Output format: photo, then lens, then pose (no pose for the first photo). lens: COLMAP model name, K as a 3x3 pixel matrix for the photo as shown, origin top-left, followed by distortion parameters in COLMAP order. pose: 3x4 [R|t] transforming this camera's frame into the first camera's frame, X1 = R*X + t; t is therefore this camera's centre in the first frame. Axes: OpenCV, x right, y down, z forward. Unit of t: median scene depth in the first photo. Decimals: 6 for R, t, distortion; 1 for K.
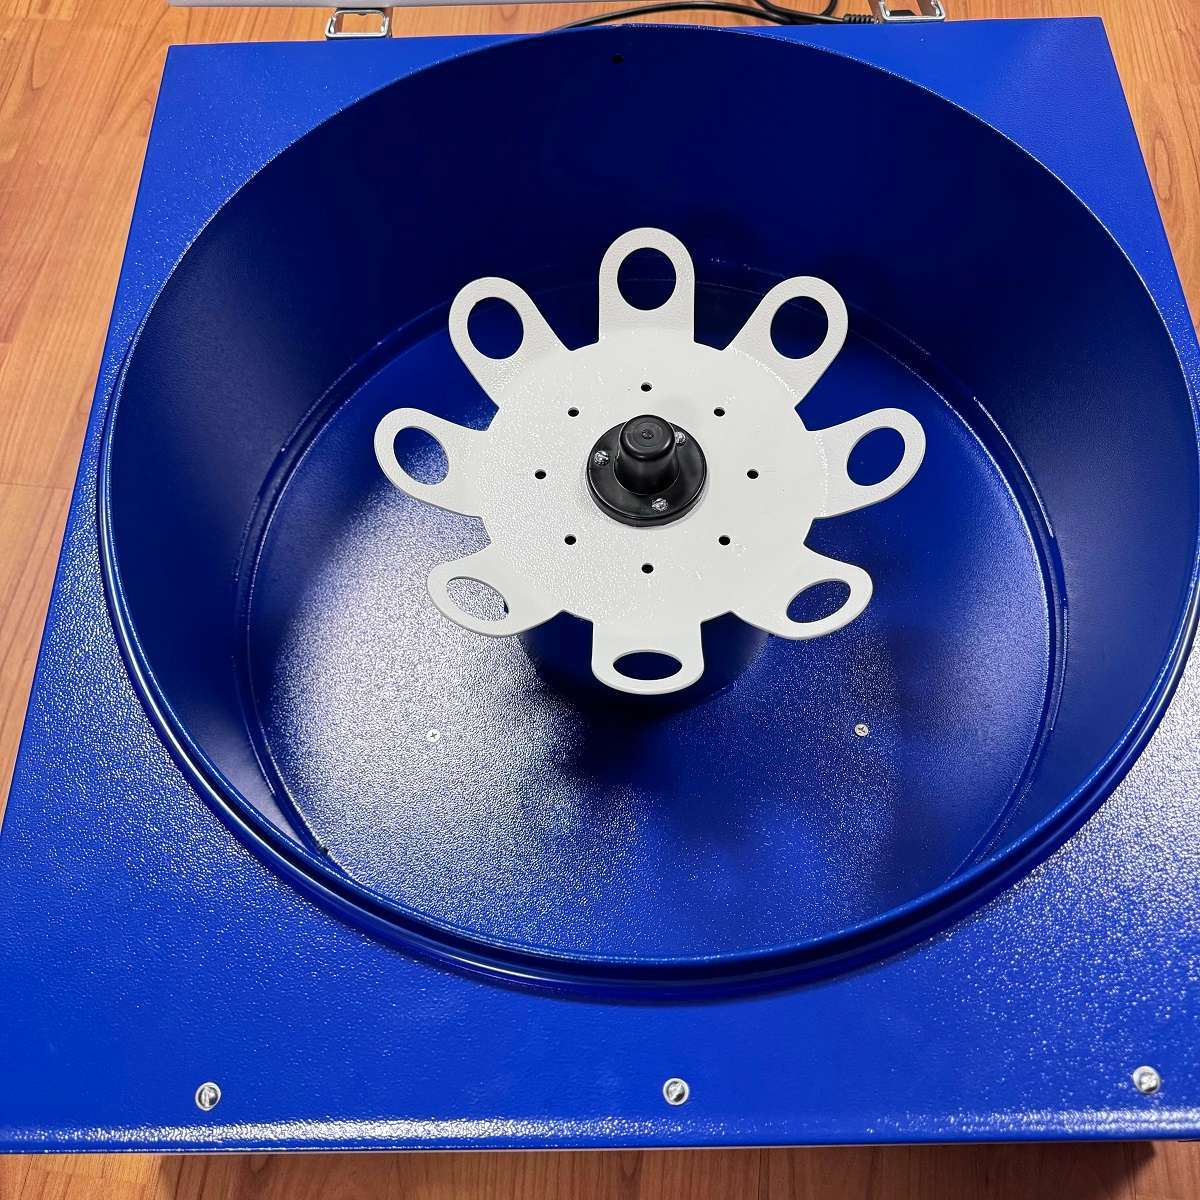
lens RADIAL K [[1183.3, 0, 600.2], [0, 1183.3, 599.7], [0, 0, 1]] dist [-0.017036, 0.000000]
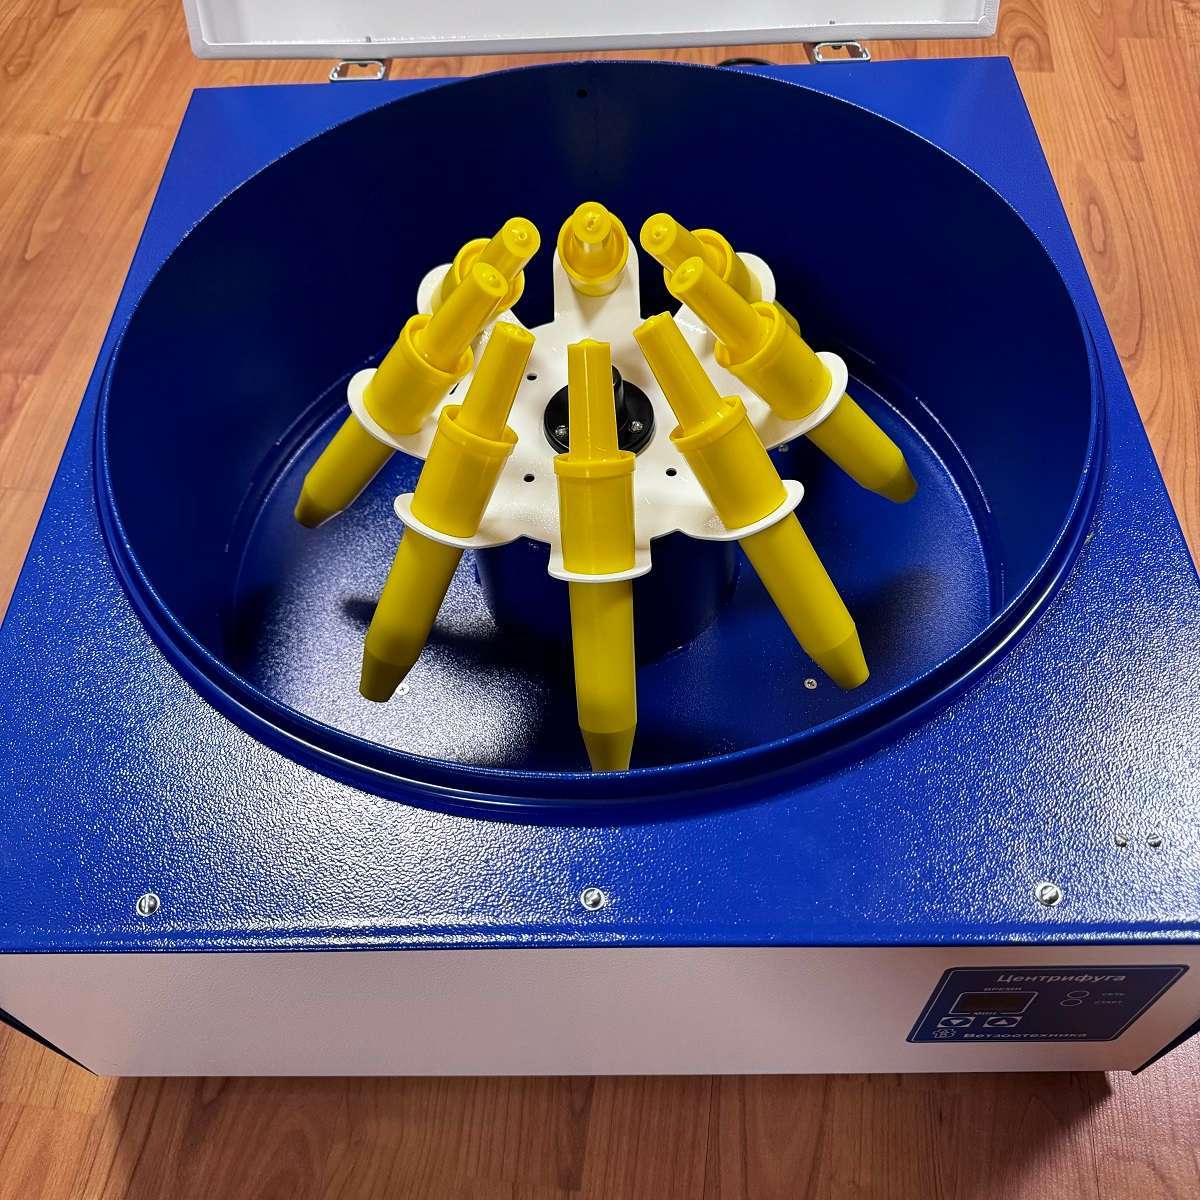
lens RADIAL K [[1183.3, 0, 600.5], [0, 1183.3, 600.3], [0, 0, 1]] dist [-0.017036, 0.000000]
pose [[0.999674, 0.002712, -0.025407, 0.060845], [-0.006781, 0.986853, -0.161479, 0.203377], [0.024635, 0.161599, 0.986549, -0.044568]]
